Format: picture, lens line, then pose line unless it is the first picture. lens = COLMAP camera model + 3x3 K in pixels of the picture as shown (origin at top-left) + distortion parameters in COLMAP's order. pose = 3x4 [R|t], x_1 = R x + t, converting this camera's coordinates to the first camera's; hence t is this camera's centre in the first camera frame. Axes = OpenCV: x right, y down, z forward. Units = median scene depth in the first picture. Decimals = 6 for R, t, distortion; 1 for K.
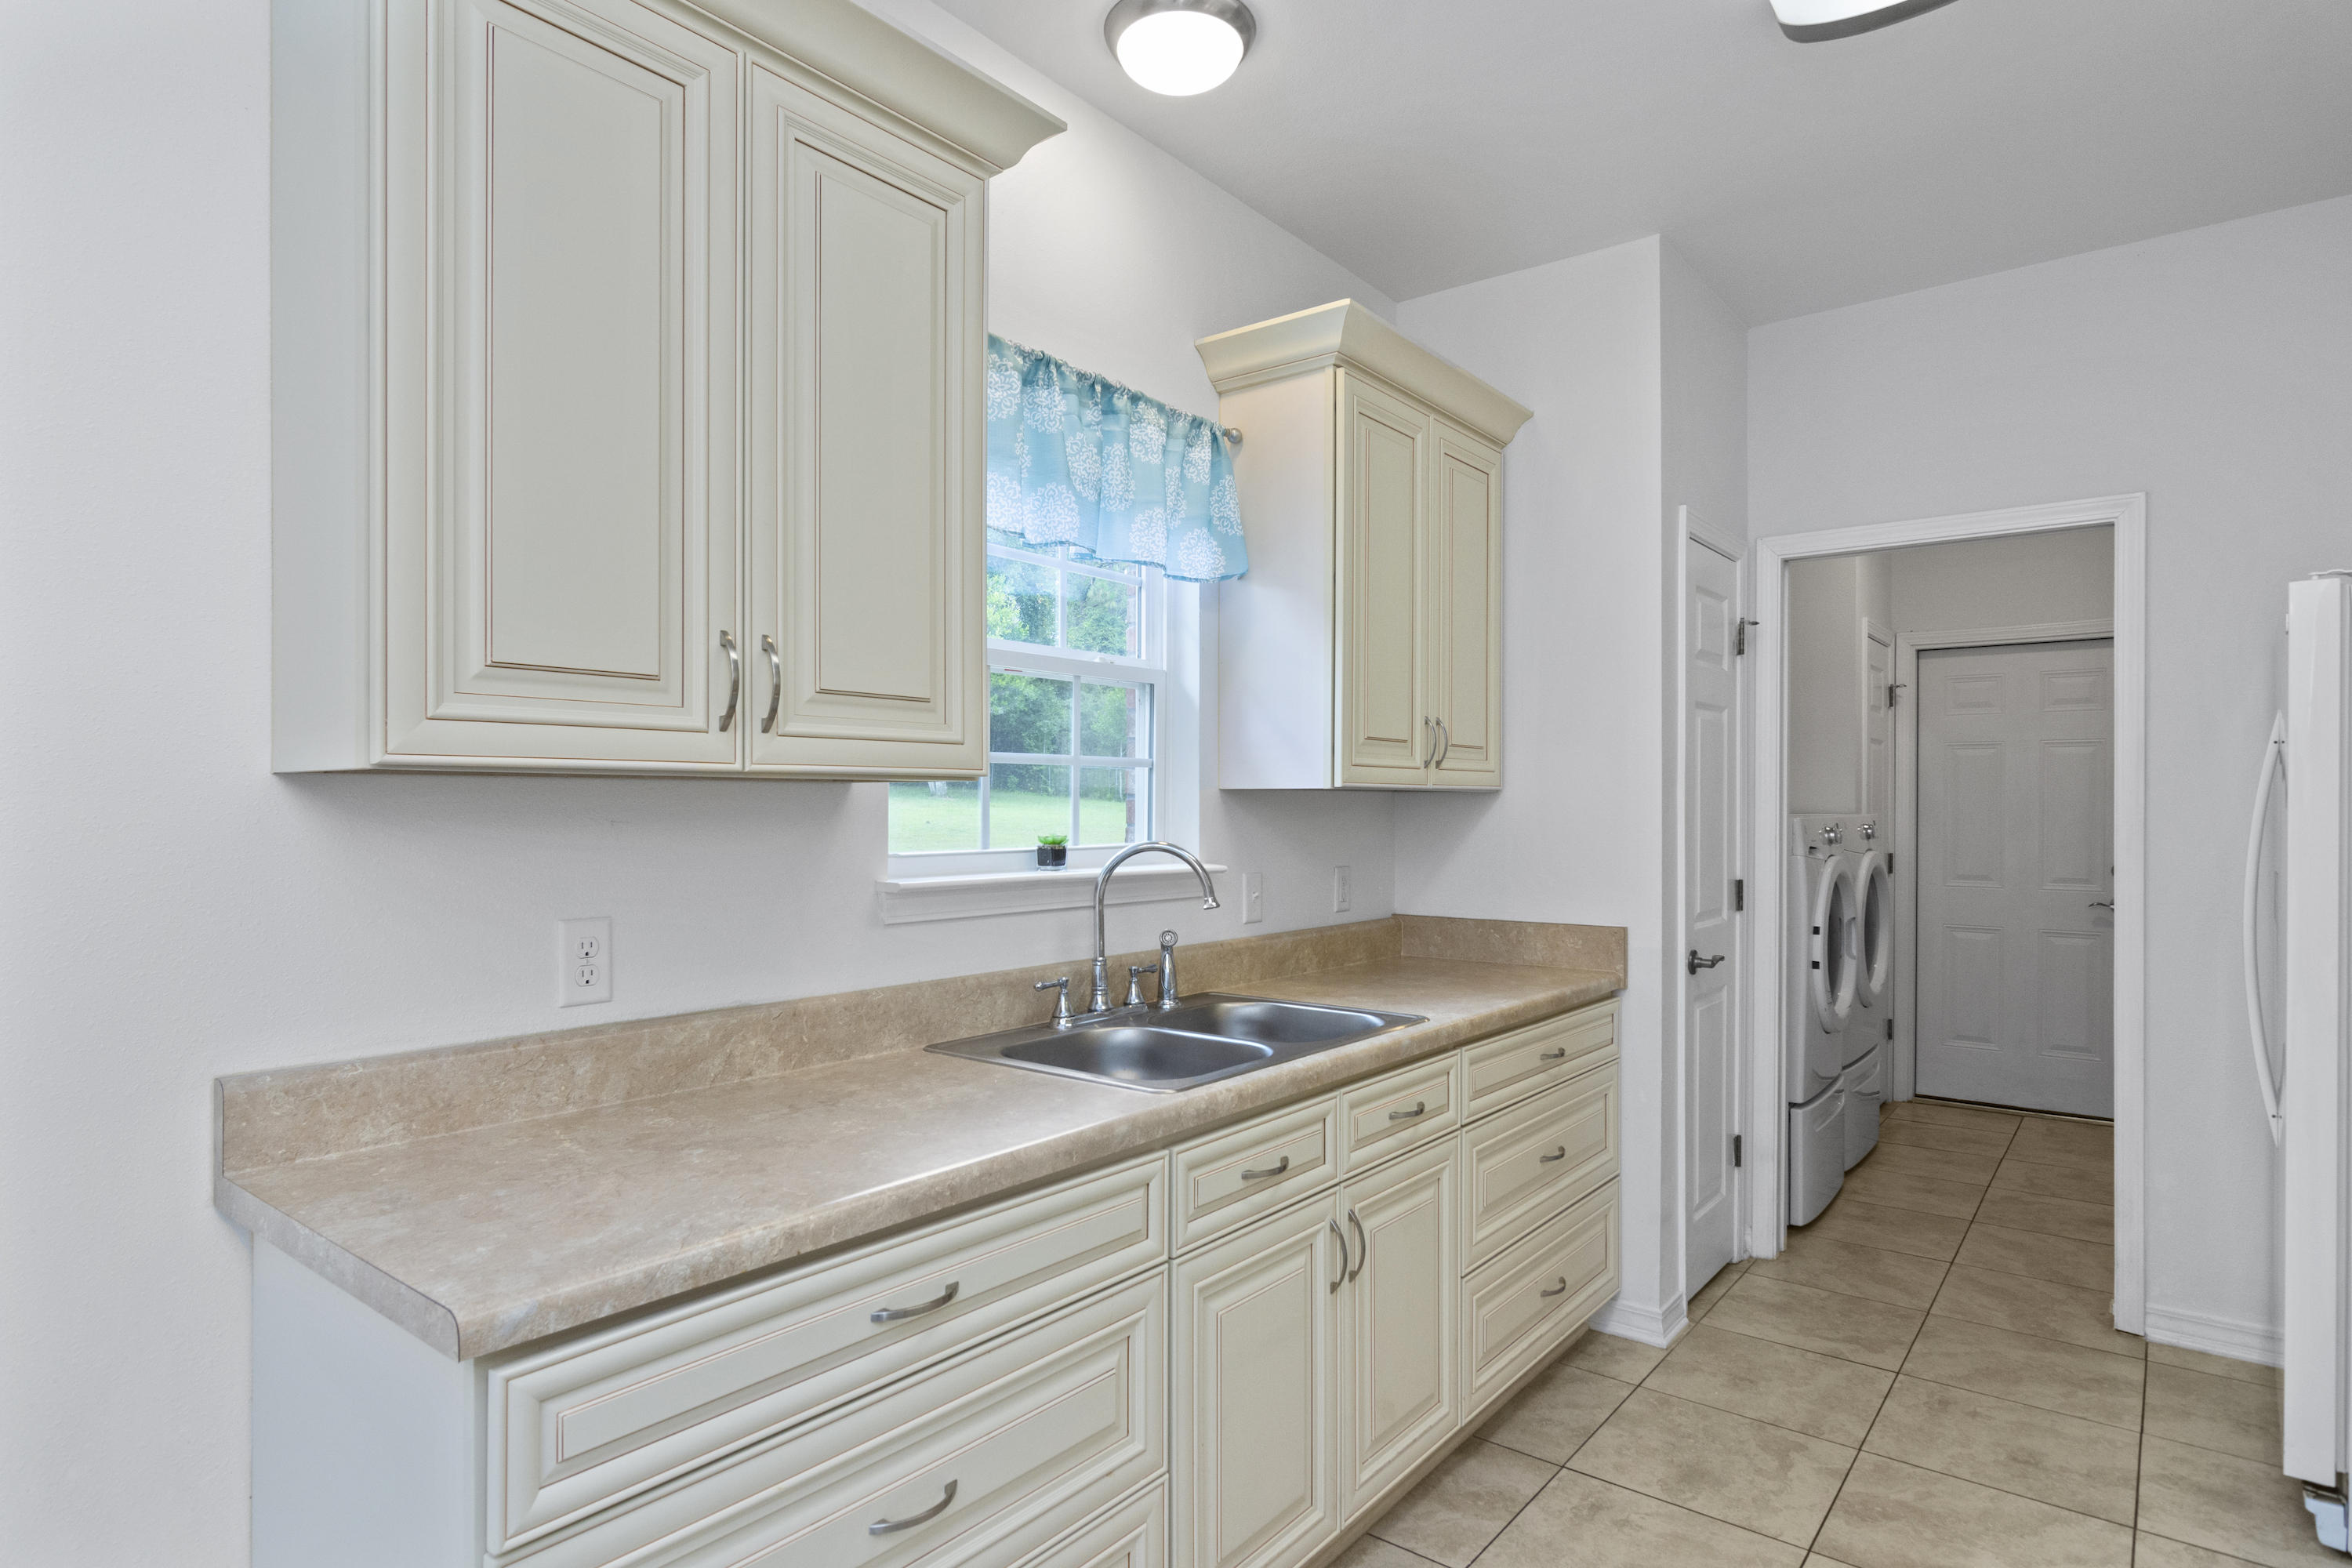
lens RADIAL K [[1256.2, 0, 1186.8], [0, 1256.2, 804.4], [0, 0, 1]] dist [-0.011857, 0.001329]
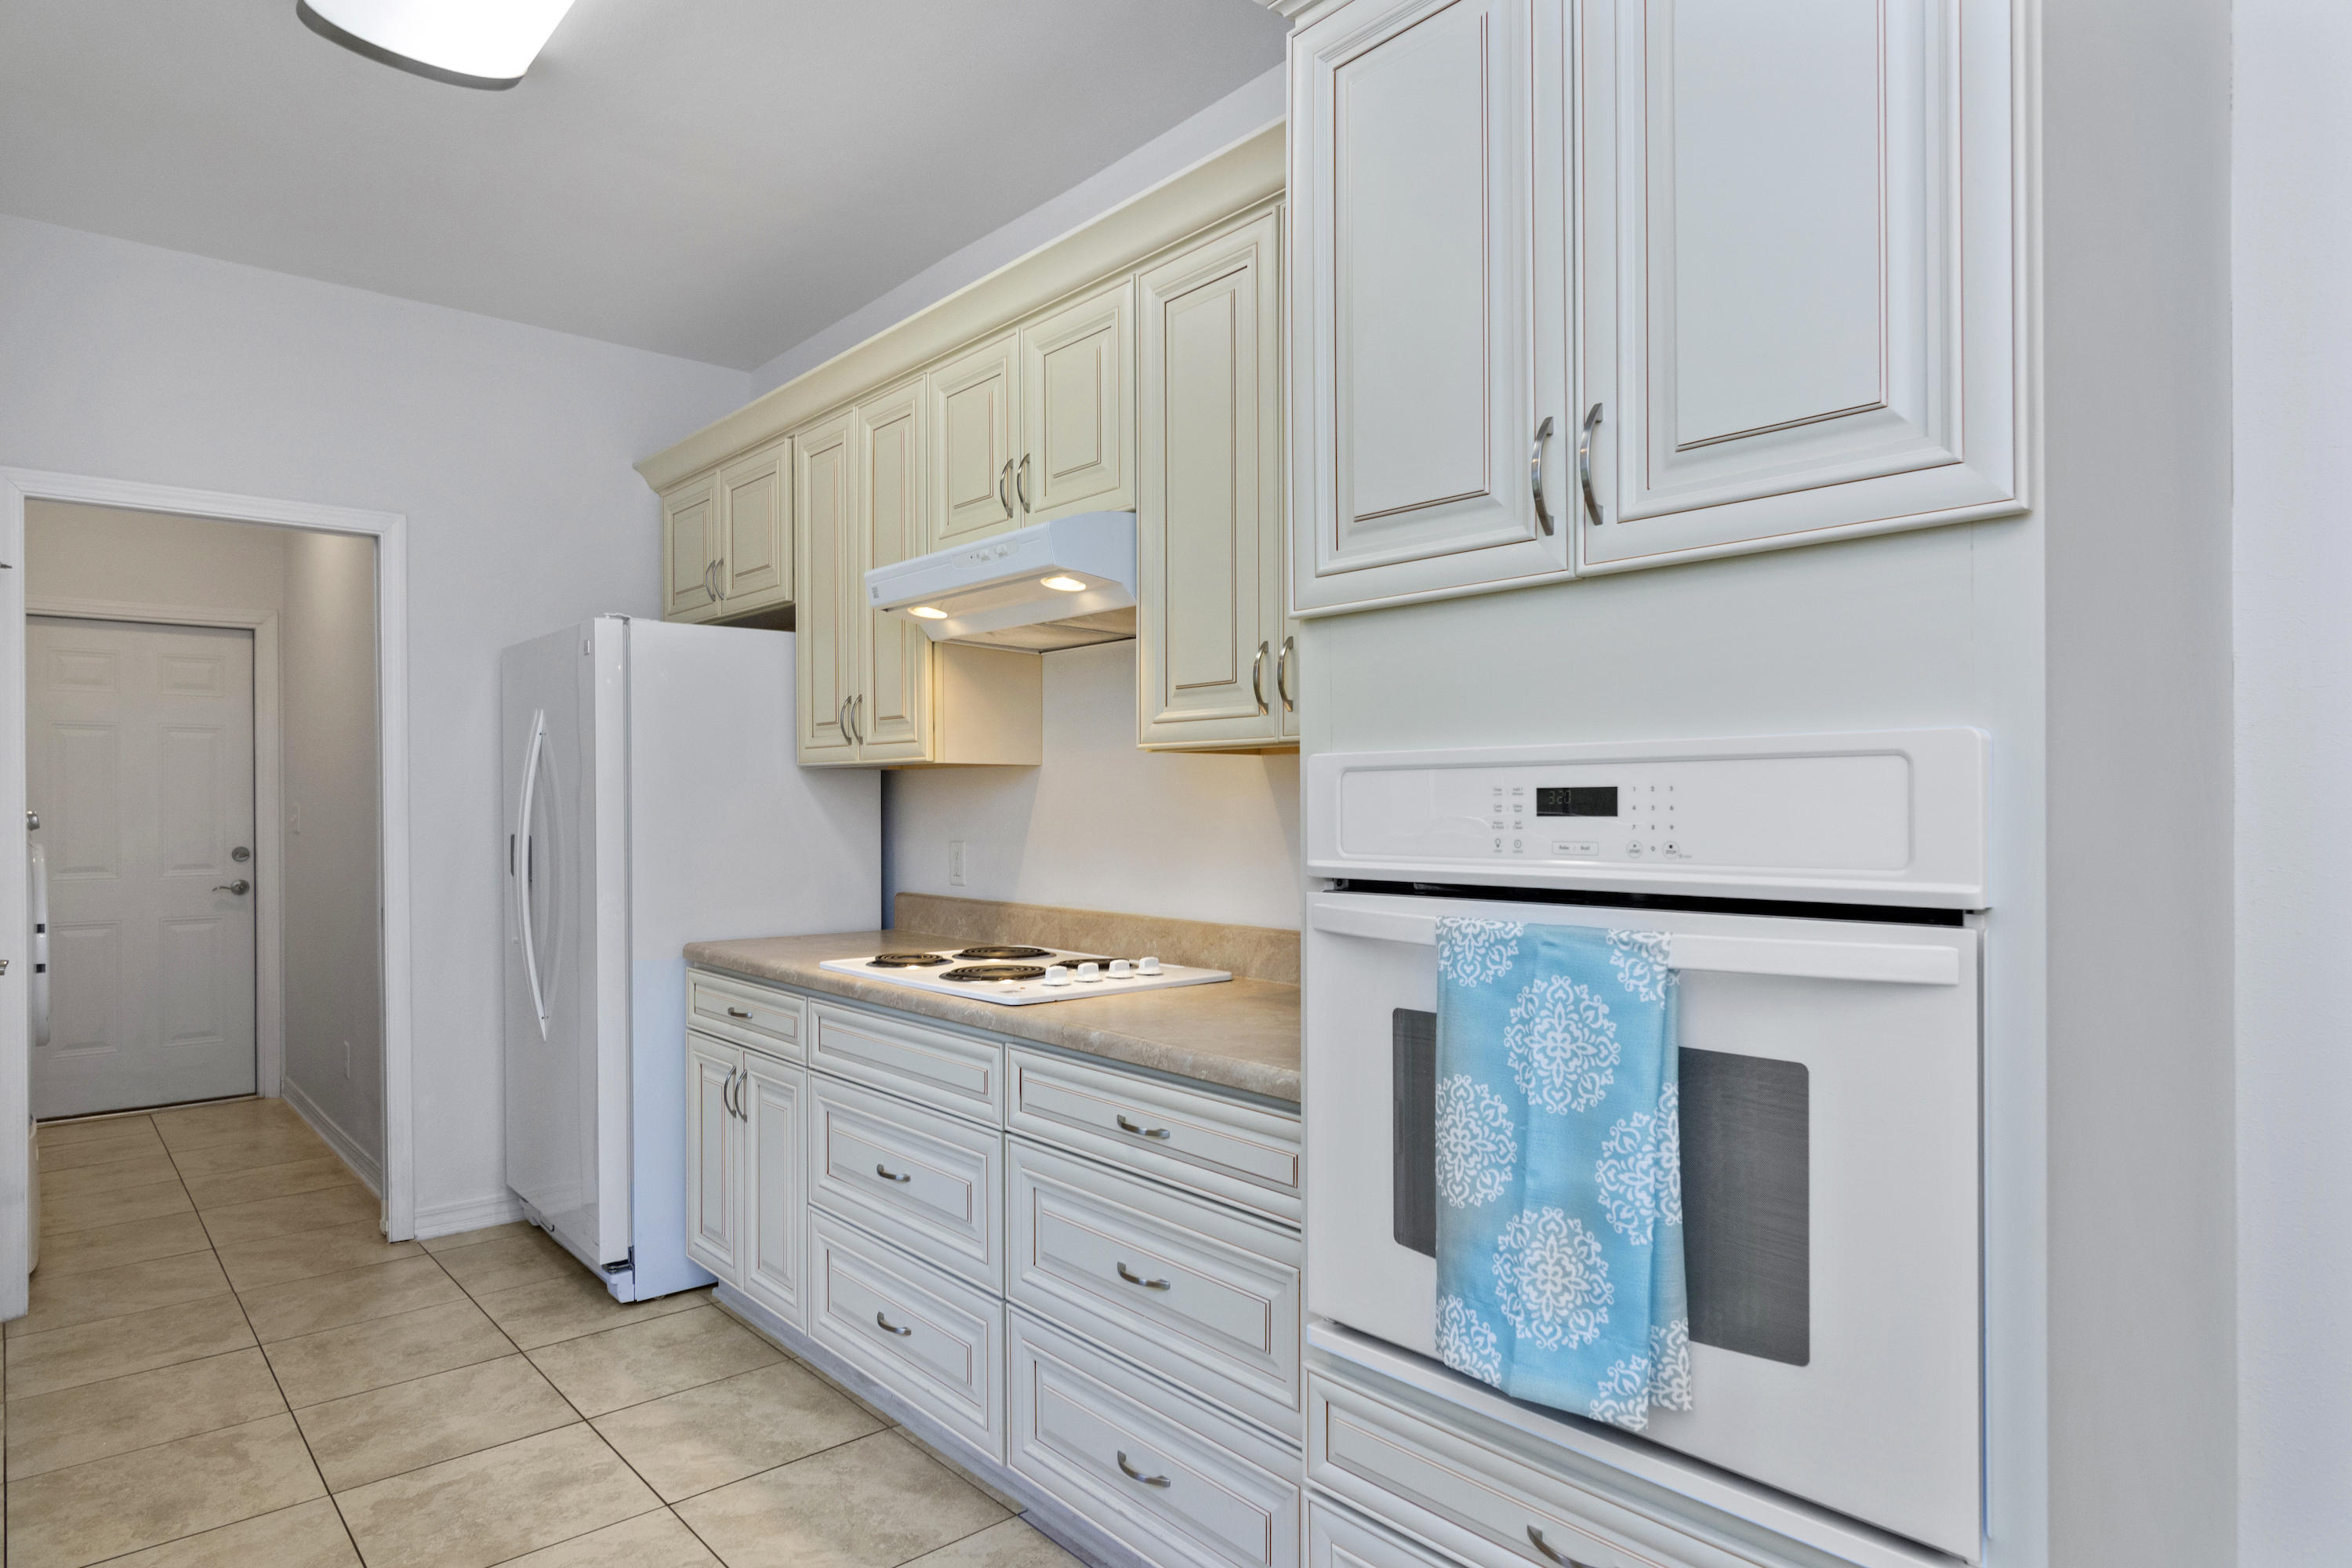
lens RADIAL K [[1256.2, 0, 1192.5], [0, 1256.2, 783.9], [0, 0, 1]] dist [-0.011857, 0.001329]
pose [[0.179466, 0.004443, 0.983754, -0.298734], [0.007031, 0.999958, -0.005799, 0.015697], [-0.983739, 0.007958, 0.179427, 0.082742]]
